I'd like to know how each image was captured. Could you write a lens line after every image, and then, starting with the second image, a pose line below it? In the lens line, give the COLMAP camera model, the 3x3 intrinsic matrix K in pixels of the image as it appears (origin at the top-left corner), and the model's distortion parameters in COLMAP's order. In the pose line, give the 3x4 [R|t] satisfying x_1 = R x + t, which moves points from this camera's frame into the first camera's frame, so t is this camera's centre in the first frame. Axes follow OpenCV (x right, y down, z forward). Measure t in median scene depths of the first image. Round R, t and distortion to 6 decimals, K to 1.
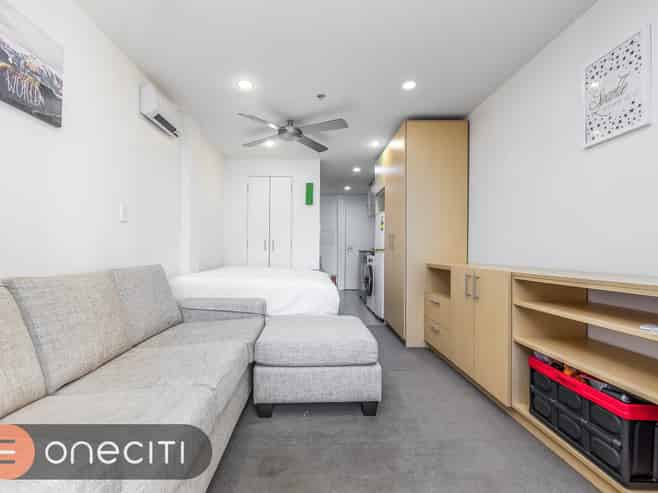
lens RADIAL K [[313.5, 0, 327.6], [0, 313.5, 257.0], [0, 0, 1]] dist [-0.000769, -0.000879]
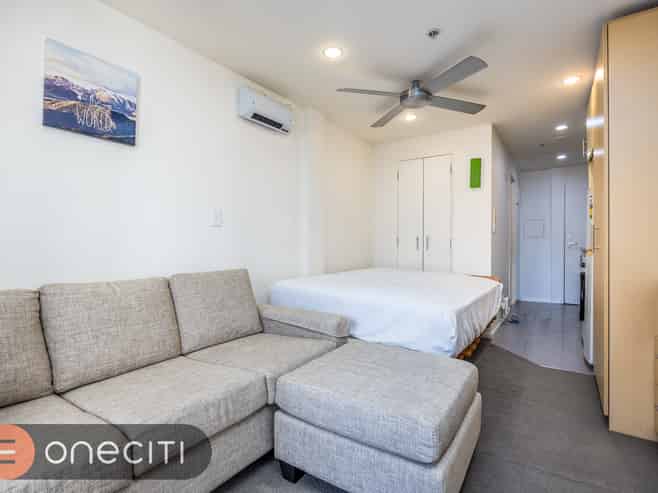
lens RADIAL K [[340.8, 0, 329.0], [0, 340.8, 246.5], [0, 0, 1]] dist [-0.015449, 0.000263]
pose [[0.801482, 0.002099, -0.598016, 0.291380], [-0.009337, 0.999916, -0.009003, -0.036788], [0.597947, 0.012799, 0.801434, 0.317880]]
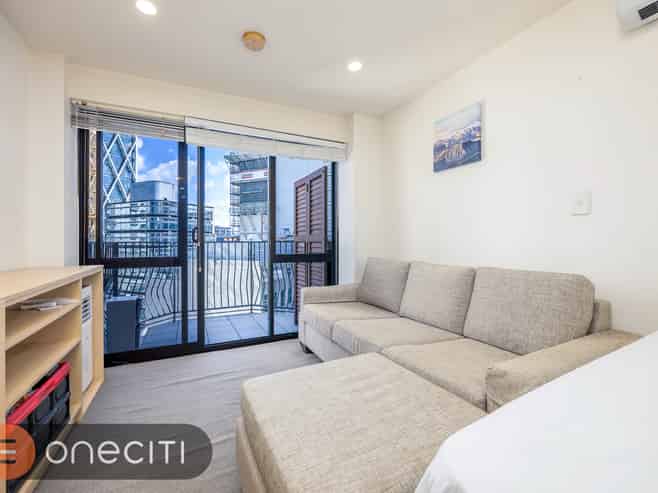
lens RADIAL K [[293.9, 0, 329.0], [0, 293.9, 246.5], [0, 0, 1]] dist [-0.000945, -0.000219]
pose [[-0.917115, 0.000889, -0.398621, 0.185547], [-0.013752, 0.999332, 0.033868, -0.048916], [0.398385, 0.036543, -0.916490, 1.352887]]
